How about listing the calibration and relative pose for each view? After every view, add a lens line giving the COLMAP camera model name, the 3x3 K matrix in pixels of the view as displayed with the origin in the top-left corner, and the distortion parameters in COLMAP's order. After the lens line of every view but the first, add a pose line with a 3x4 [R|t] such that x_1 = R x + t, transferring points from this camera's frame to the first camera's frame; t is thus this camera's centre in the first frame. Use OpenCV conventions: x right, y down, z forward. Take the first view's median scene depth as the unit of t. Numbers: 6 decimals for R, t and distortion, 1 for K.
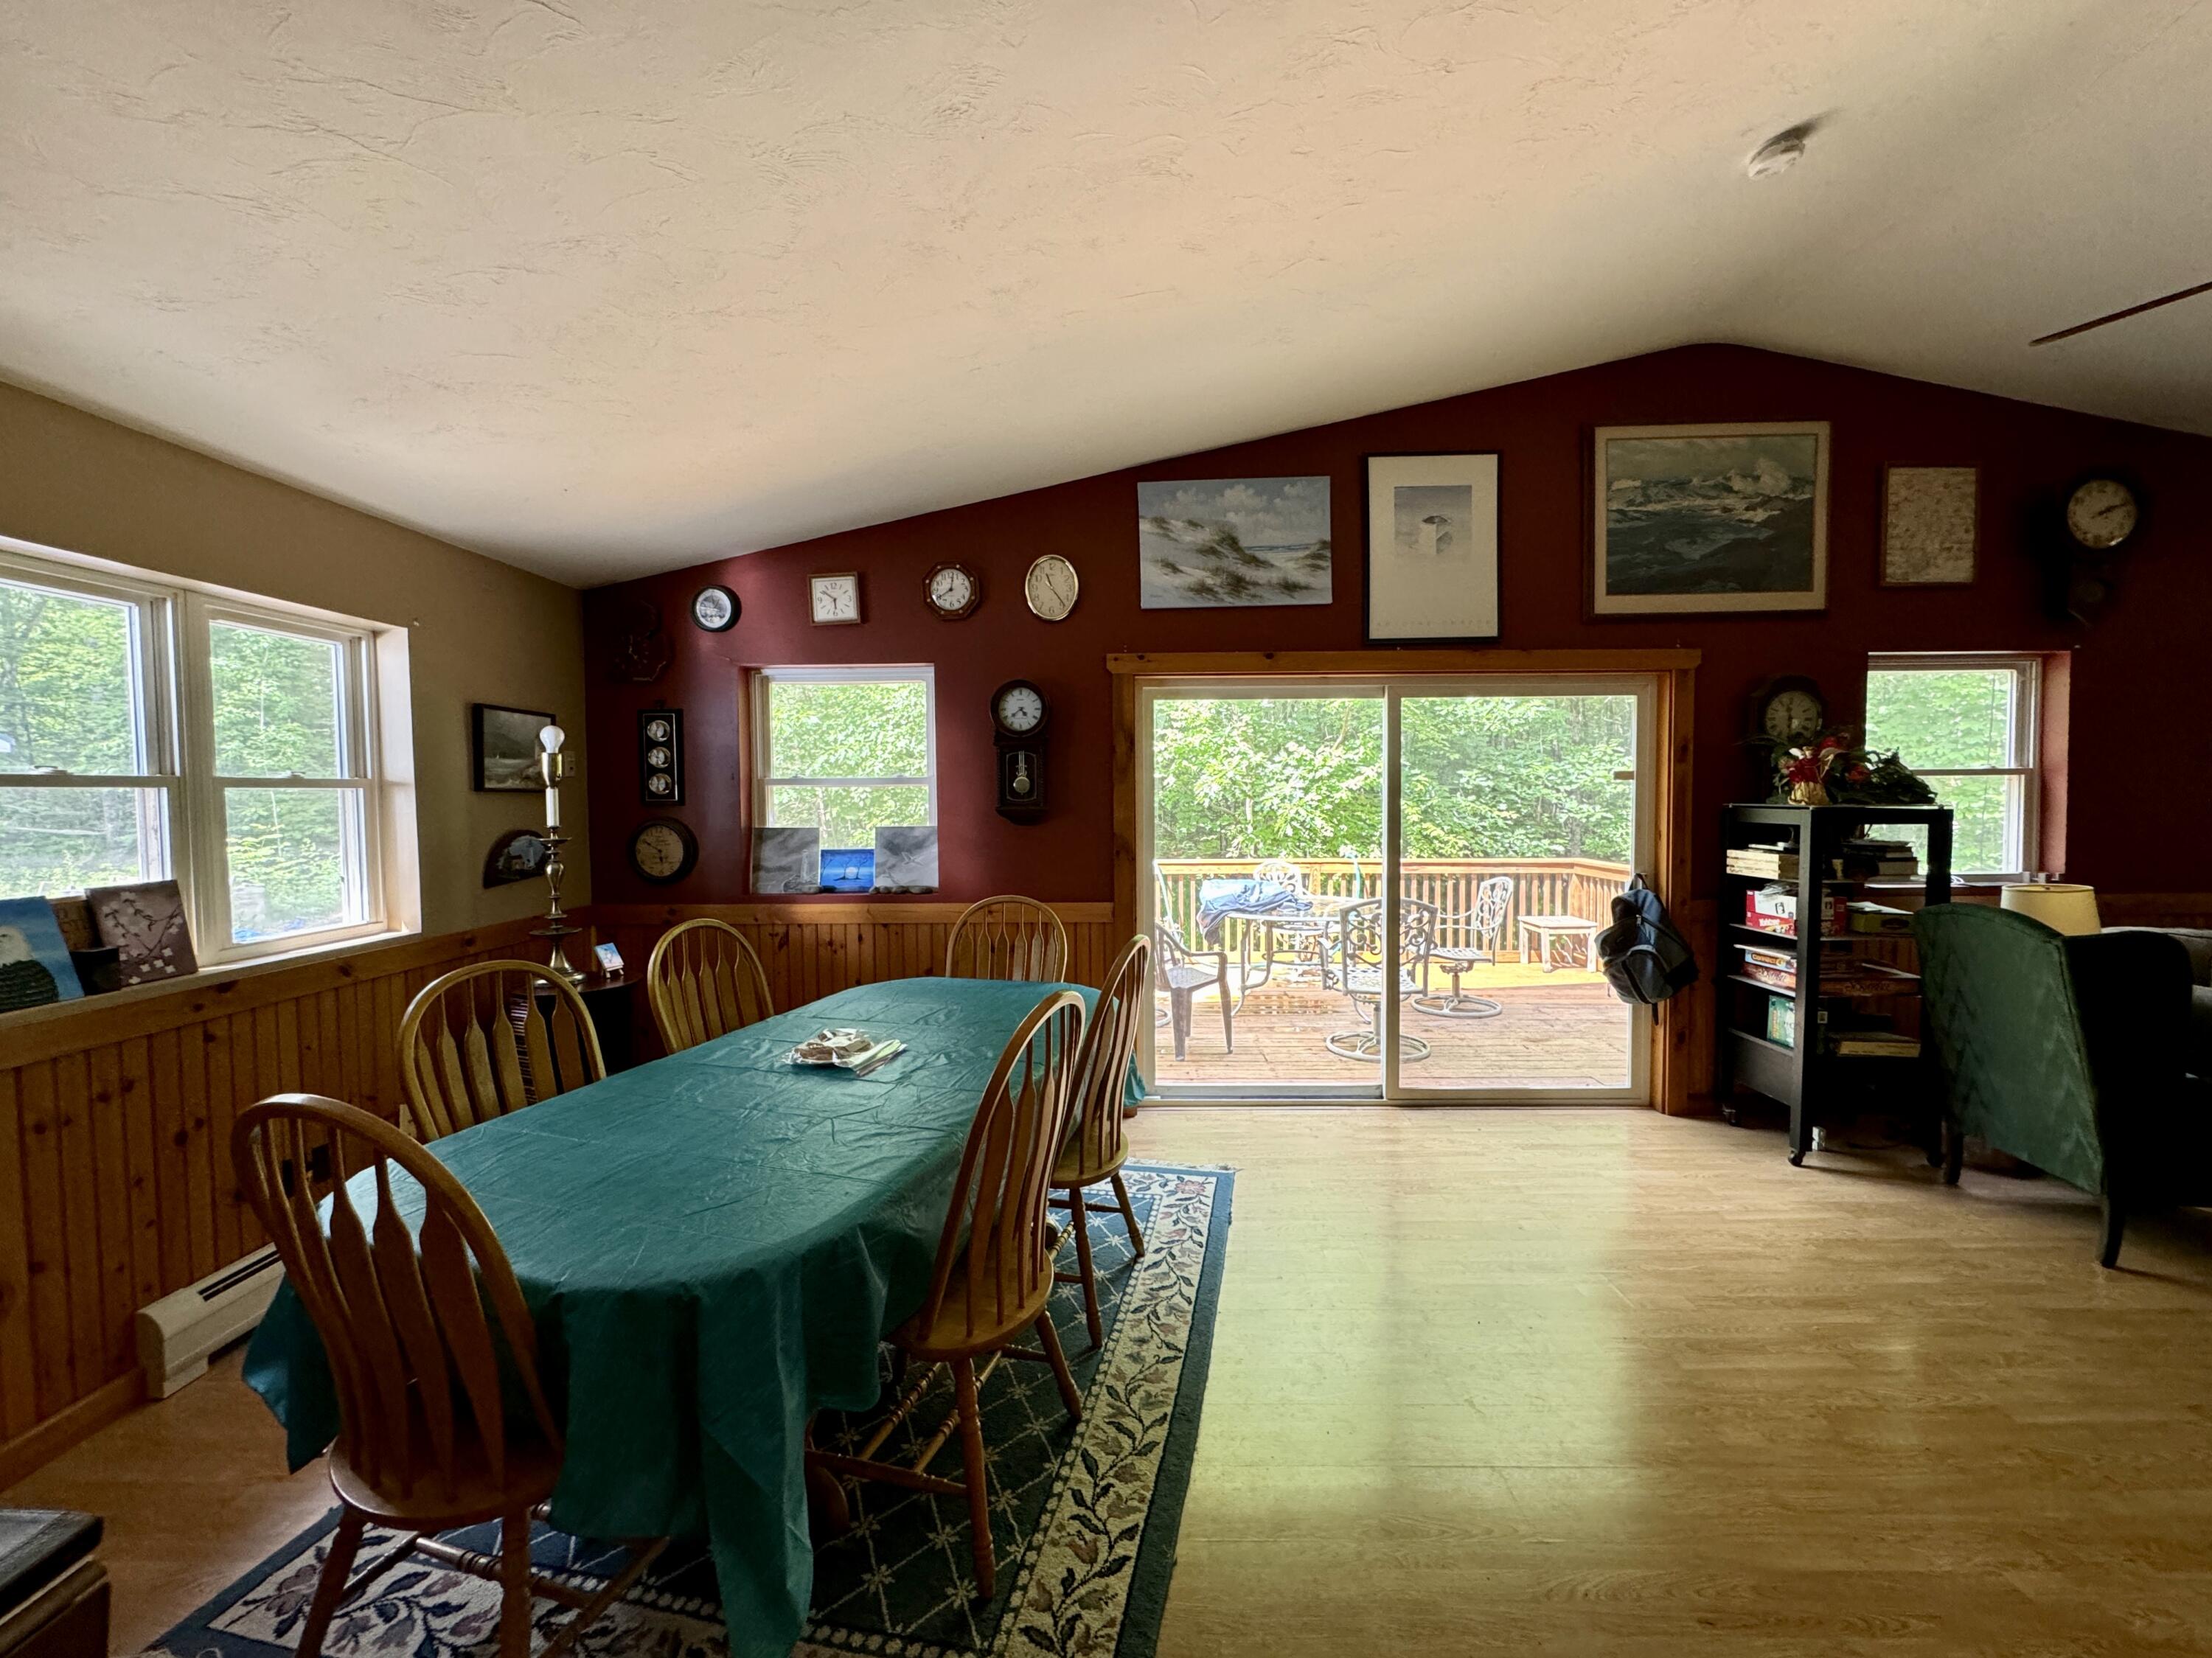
lens RADIAL K [[883.6, 0, 1114.7], [0, 883.6, 829.2], [0, 0, 1]] dist [-0.001357, 0.000529]
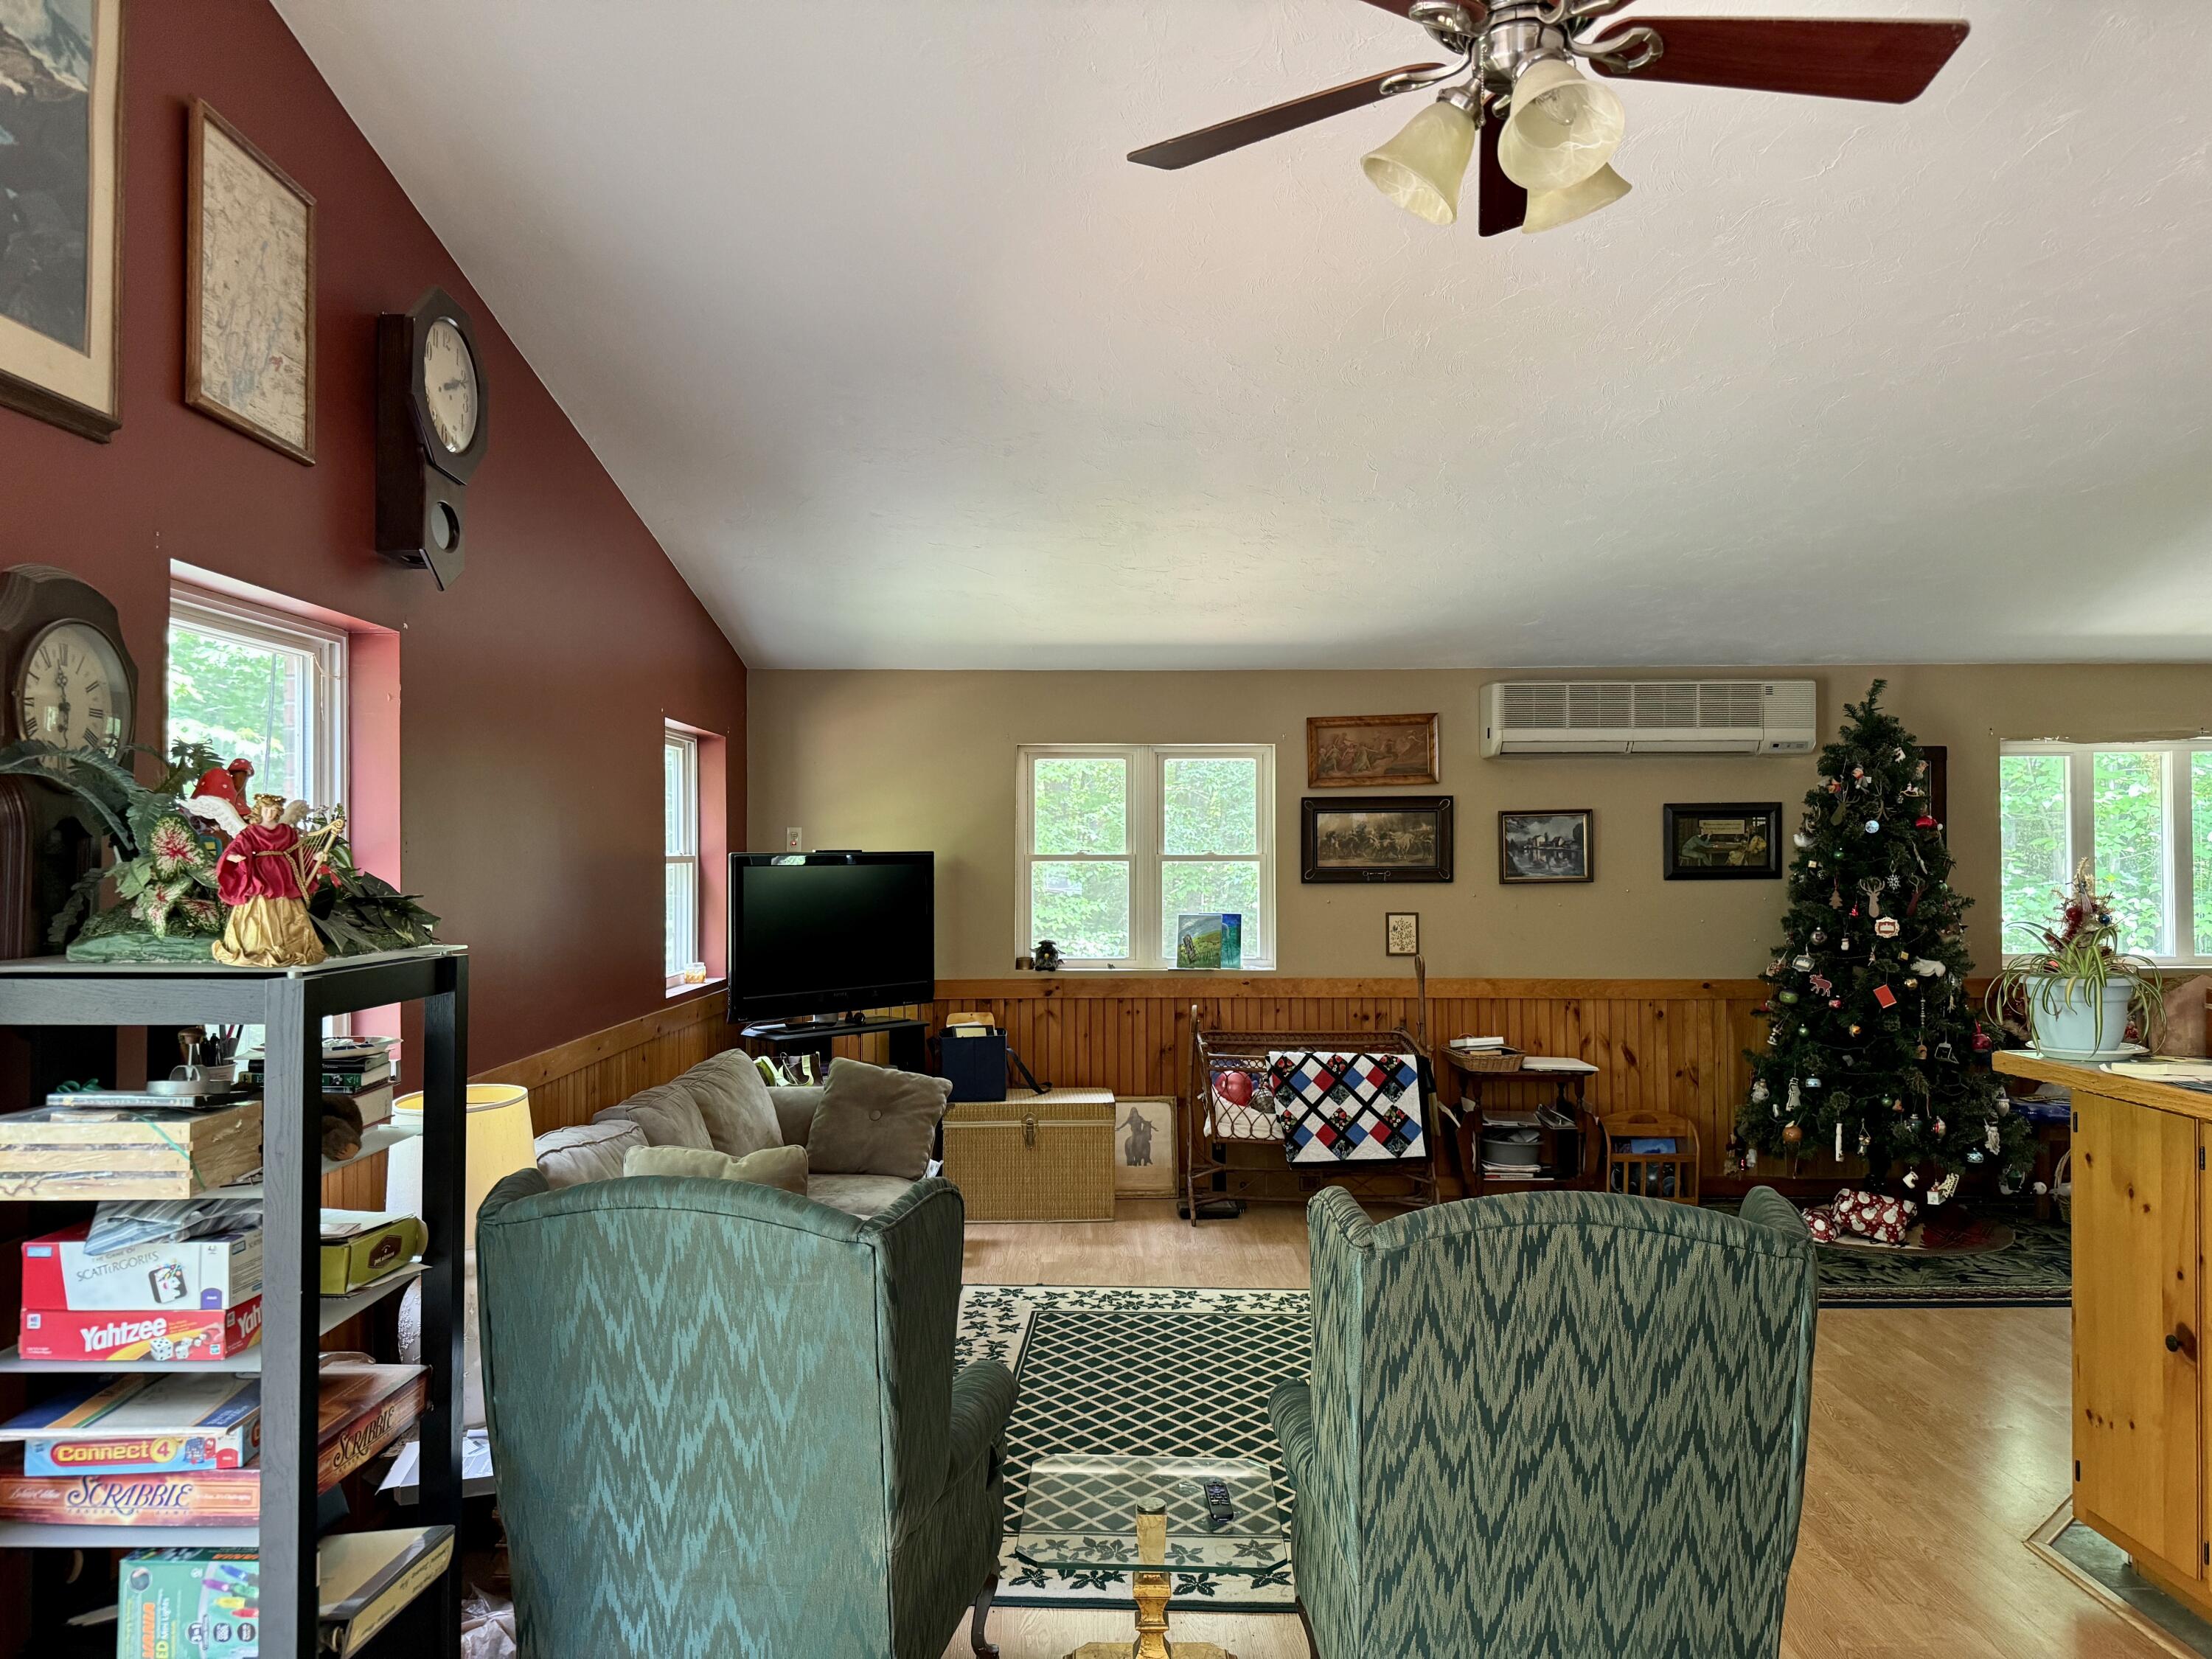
lens RADIAL K [[1541.1, 0, 1109.8], [0, 1541.1, 841.9], [0, 0, 1]] dist [-0.024804, -0.000474]
pose [[-0.045534, 0.017519, 0.998809, 0.170480], [0.043457, 0.998934, -0.015540, -0.048057], [-0.998017, 0.042698, -0.046246, 0.656371]]
